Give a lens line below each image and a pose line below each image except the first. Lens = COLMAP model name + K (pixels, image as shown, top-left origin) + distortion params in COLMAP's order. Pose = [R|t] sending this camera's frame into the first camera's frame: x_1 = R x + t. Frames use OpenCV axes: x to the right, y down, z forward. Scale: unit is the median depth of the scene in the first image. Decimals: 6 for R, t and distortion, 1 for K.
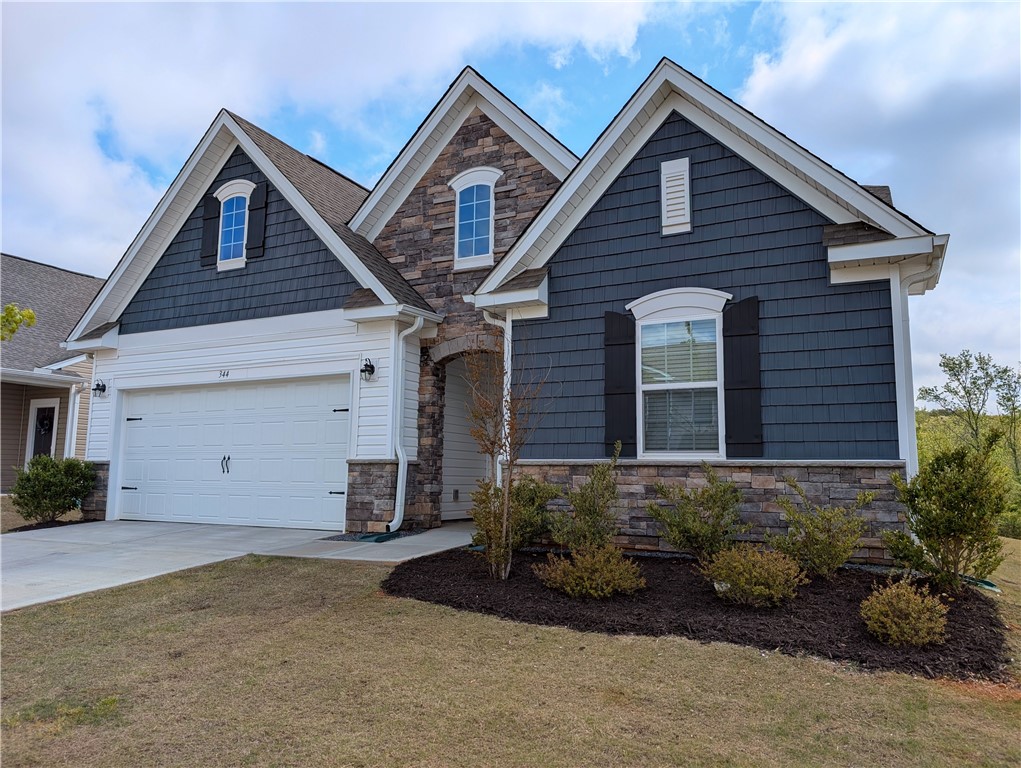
lens RADIAL K [[734.6, 0, 508.4], [0, 734.6, 377.6], [0, 0, 1]] dist [0.050390, -0.035852]
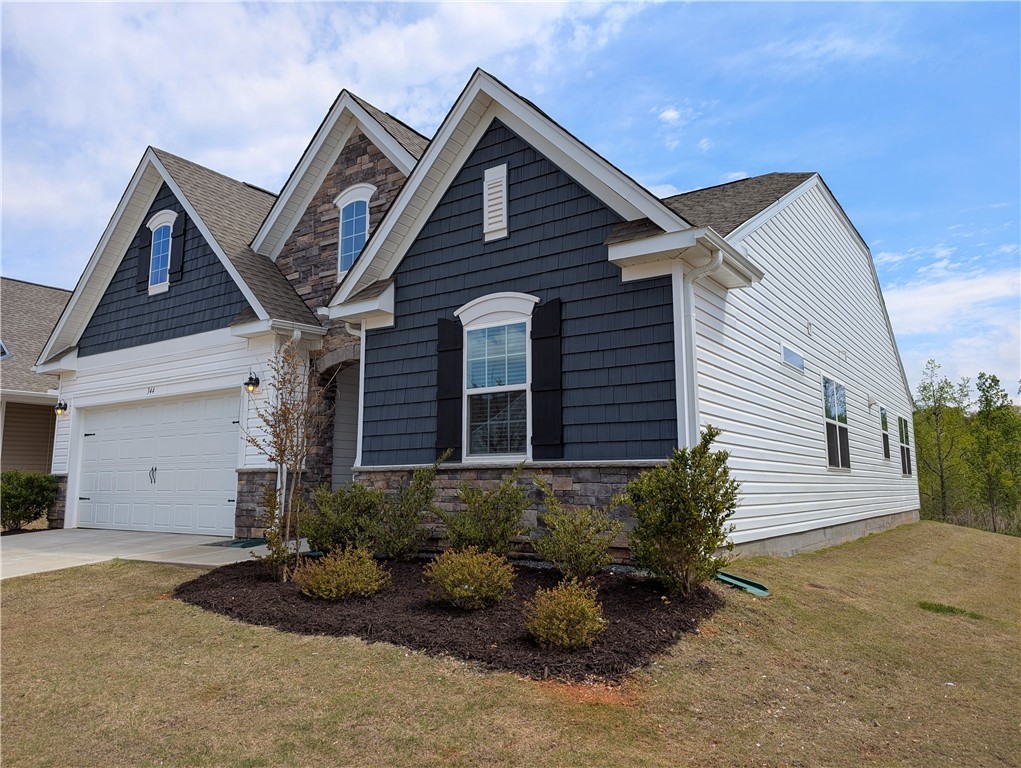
lens RADIAL K [[734.6, 0, 498.4], [0, 734.6, 365.4], [0, 0, 1]] dist [0.050390, -0.035852]
pose [[0.989791, -0.036207, -0.137852, 0.297331], [0.032822, 0.999103, -0.026751, 0.004208], [0.138697, 0.021953, 0.990092, 0.003301]]
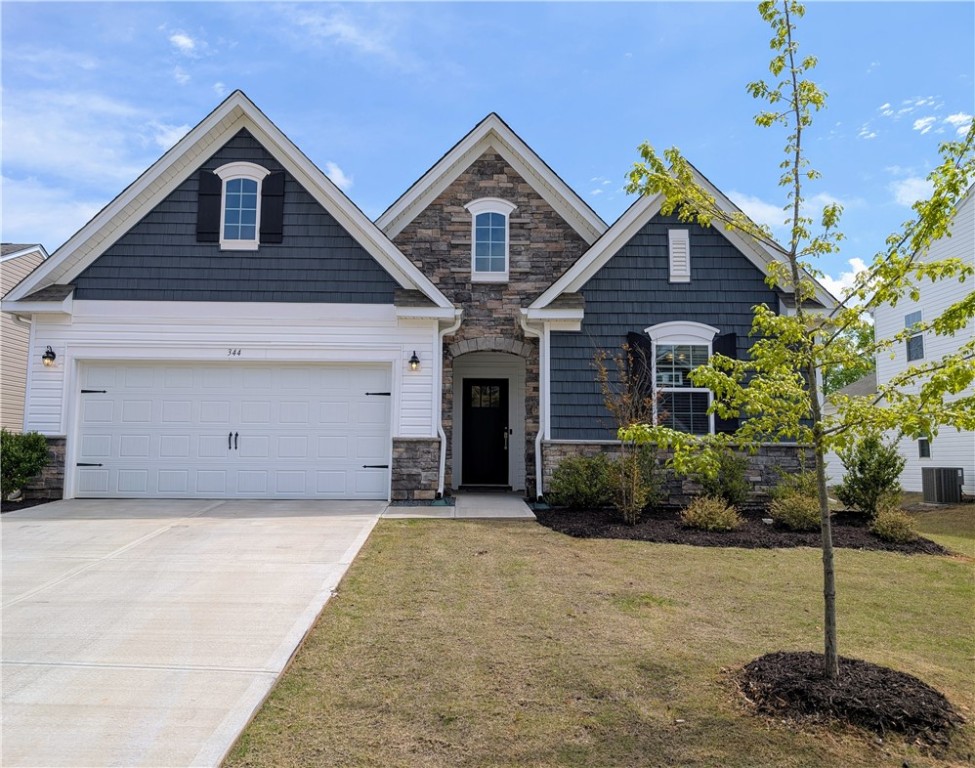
lens RADIAL K [[735.3, 0, 457.6], [0, 735.3, 379.3], [0, 0, 1]] dist [0.054867, -0.002839]
pose [[0.884843, 0.049368, 0.463267, -0.654587], [-0.062592, 0.997952, 0.013204, -0.000727], [-0.461666, -0.040681, 0.886120, -0.058204]]
